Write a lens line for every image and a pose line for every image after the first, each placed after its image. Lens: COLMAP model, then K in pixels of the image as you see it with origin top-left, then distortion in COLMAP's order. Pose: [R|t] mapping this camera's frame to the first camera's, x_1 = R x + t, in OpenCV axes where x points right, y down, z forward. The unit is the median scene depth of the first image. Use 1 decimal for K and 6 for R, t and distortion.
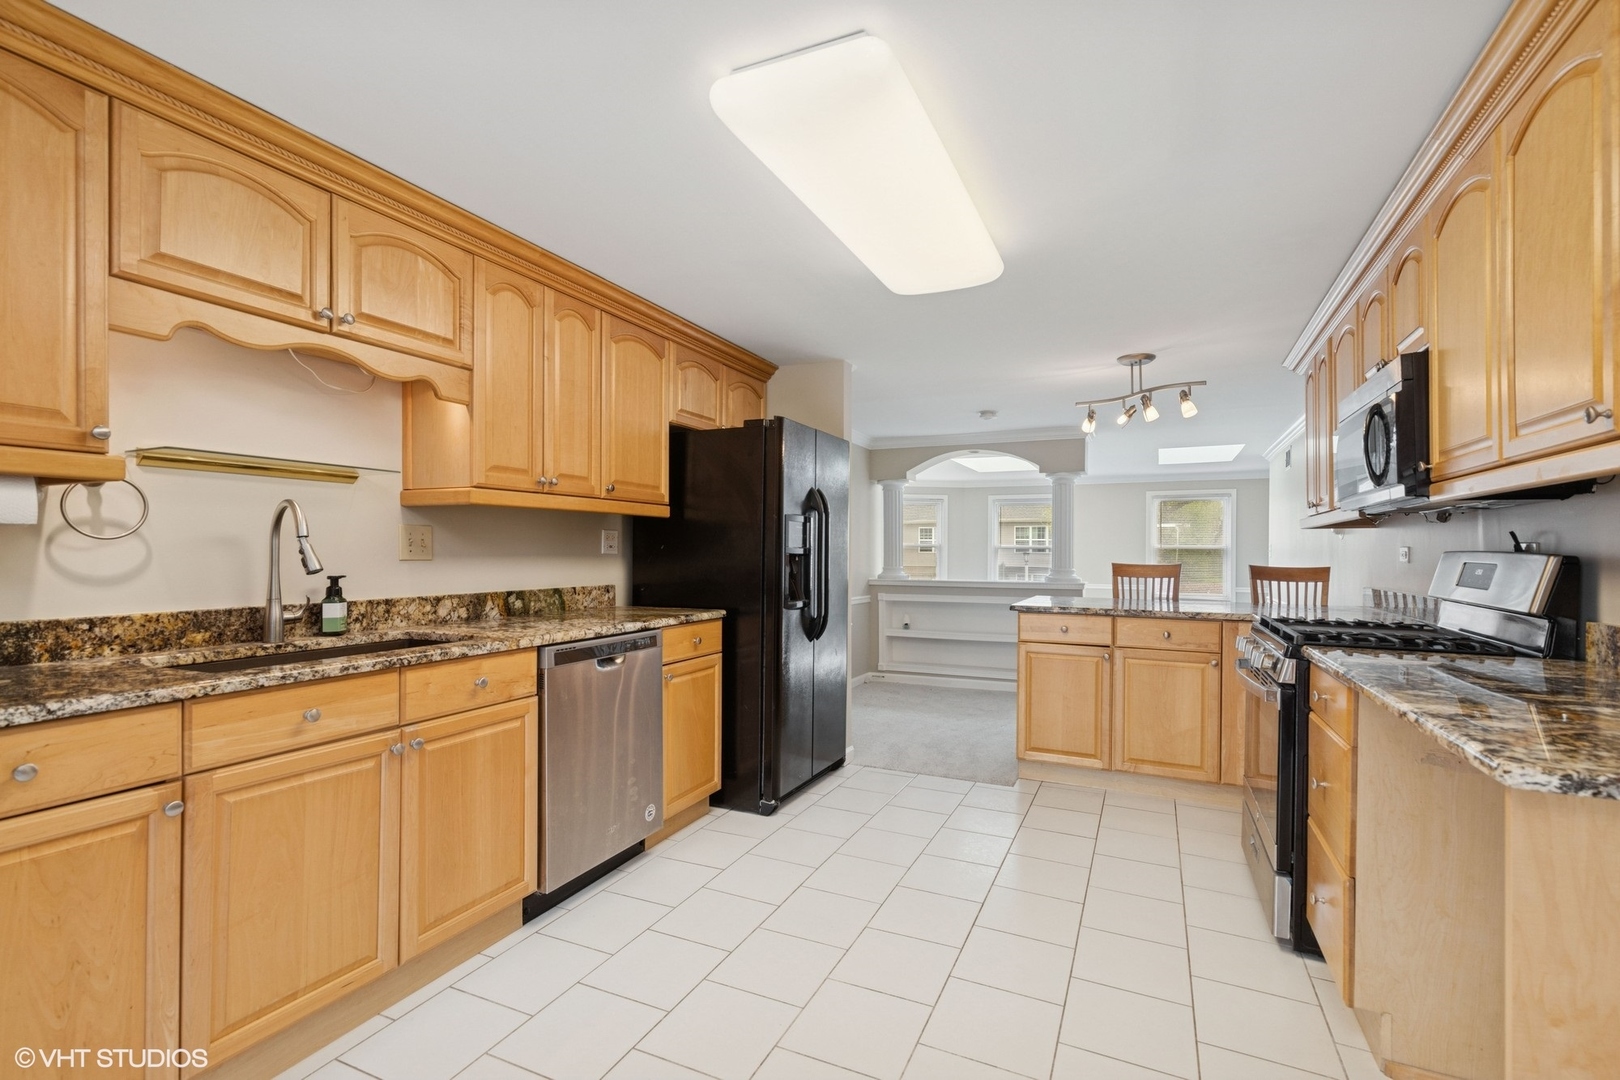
lens RADIAL K [[731.7, 0, 807.7], [0, 731.7, 549.8], [0, 0, 1]] dist [0.000531, 0.000029]
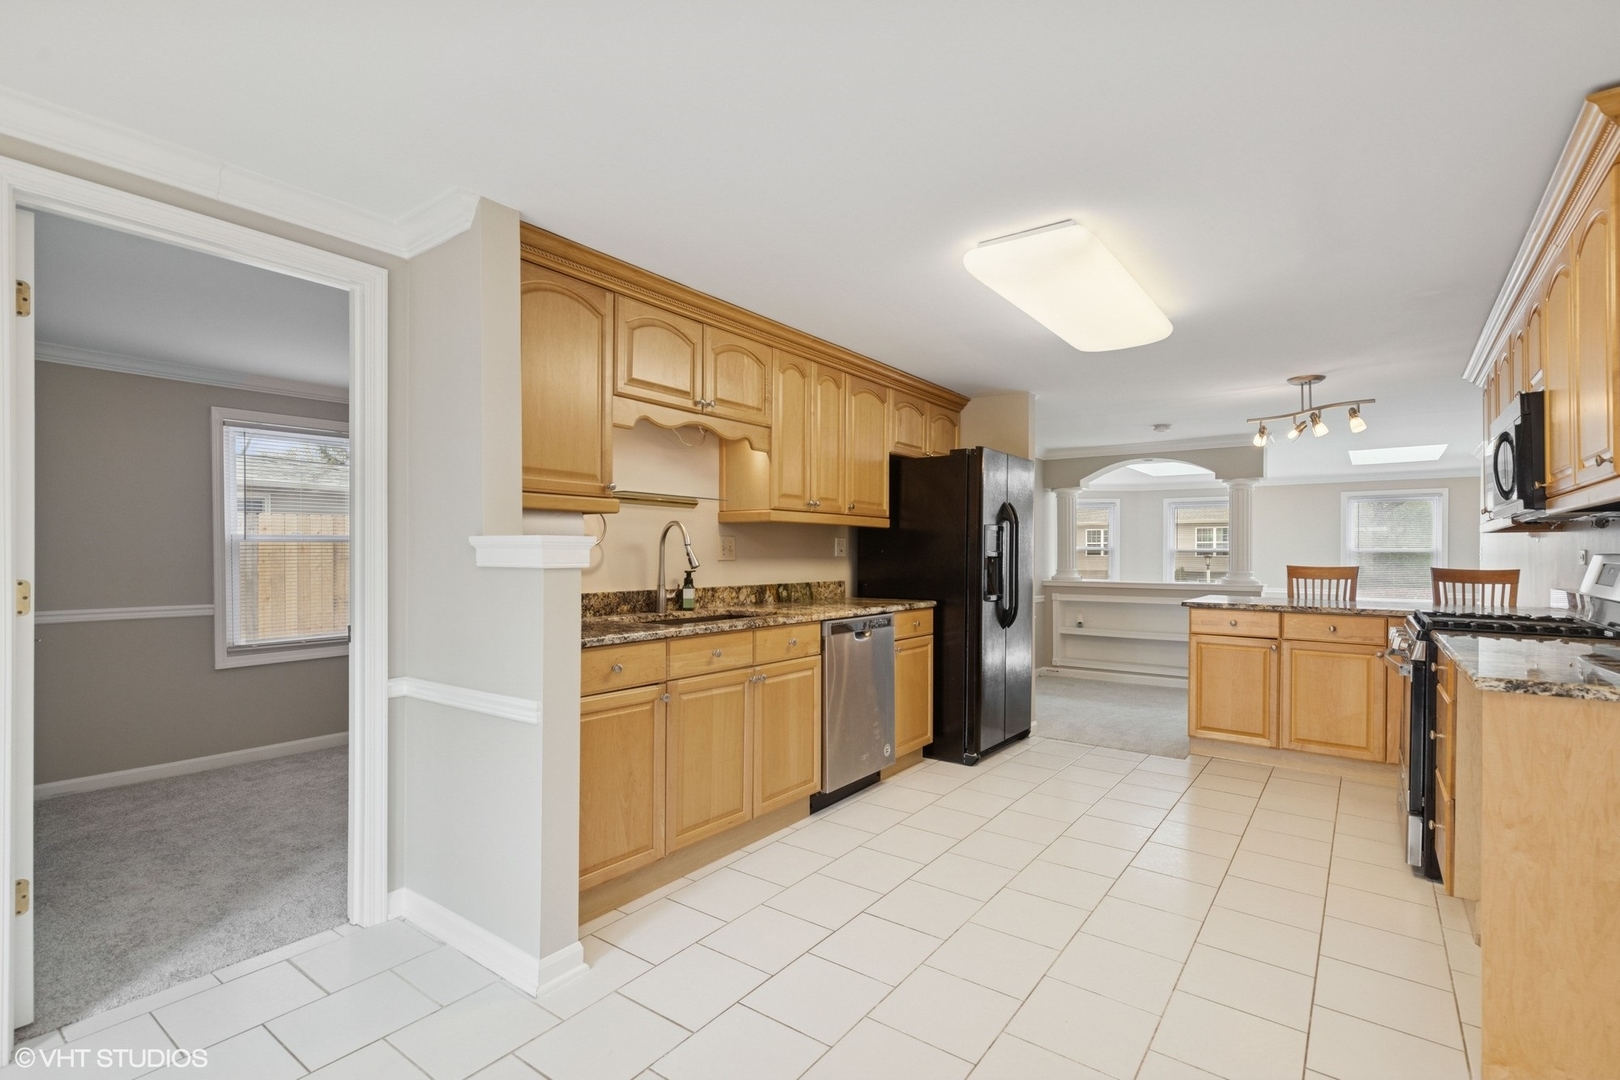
lens RADIAL K [[741.3, 0, 807.4], [0, 741.3, 552.0], [0, 0, 1]] dist [0.002737, -0.000142]
pose [[0.978530, -0.000680, -0.206101, -0.078671], [0.000323, 0.999998, -0.001763, 0.000297], [0.206102, 0.001659, 0.978529, -0.353316]]
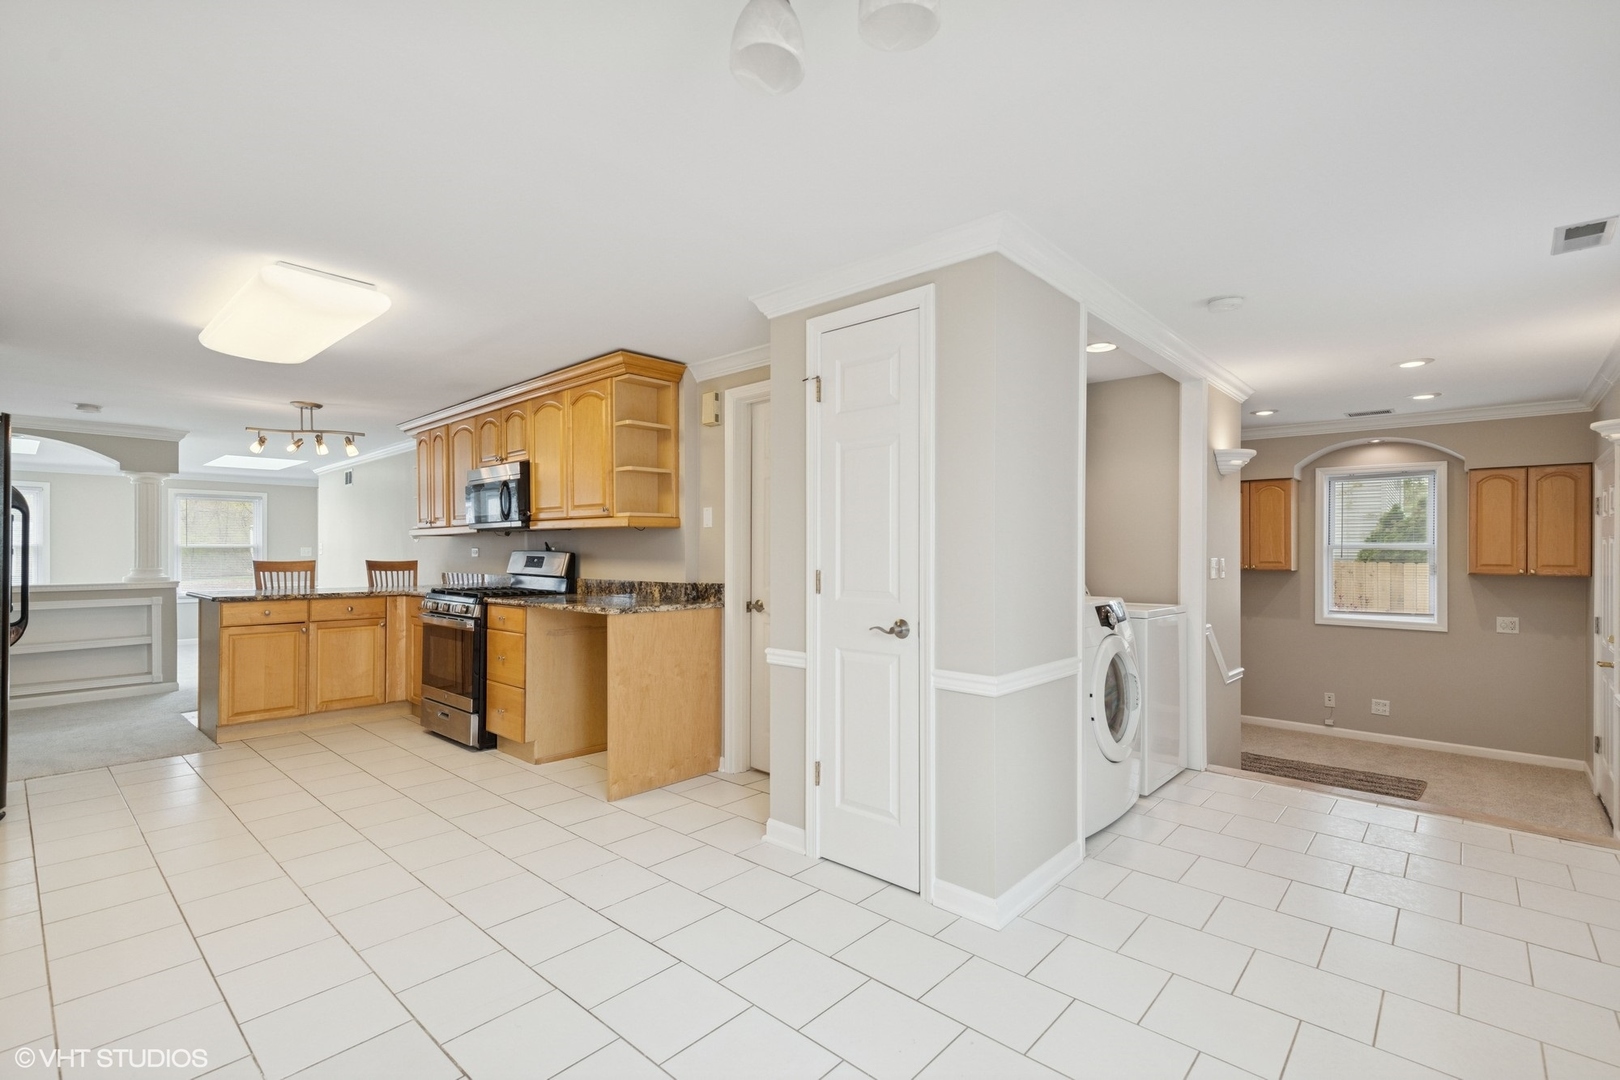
lens RADIAL K [[731.7, 0, 807.7], [0, 731.7, 549.8], [0, 0, 1]] dist [0.000531, 0.000029]
pose [[0.297569, -0.004145, 0.954691, -0.780208], [-0.000231, 0.999990, 0.004413, -0.009070], [-0.954700, -0.001534, 0.297565, -0.364337]]
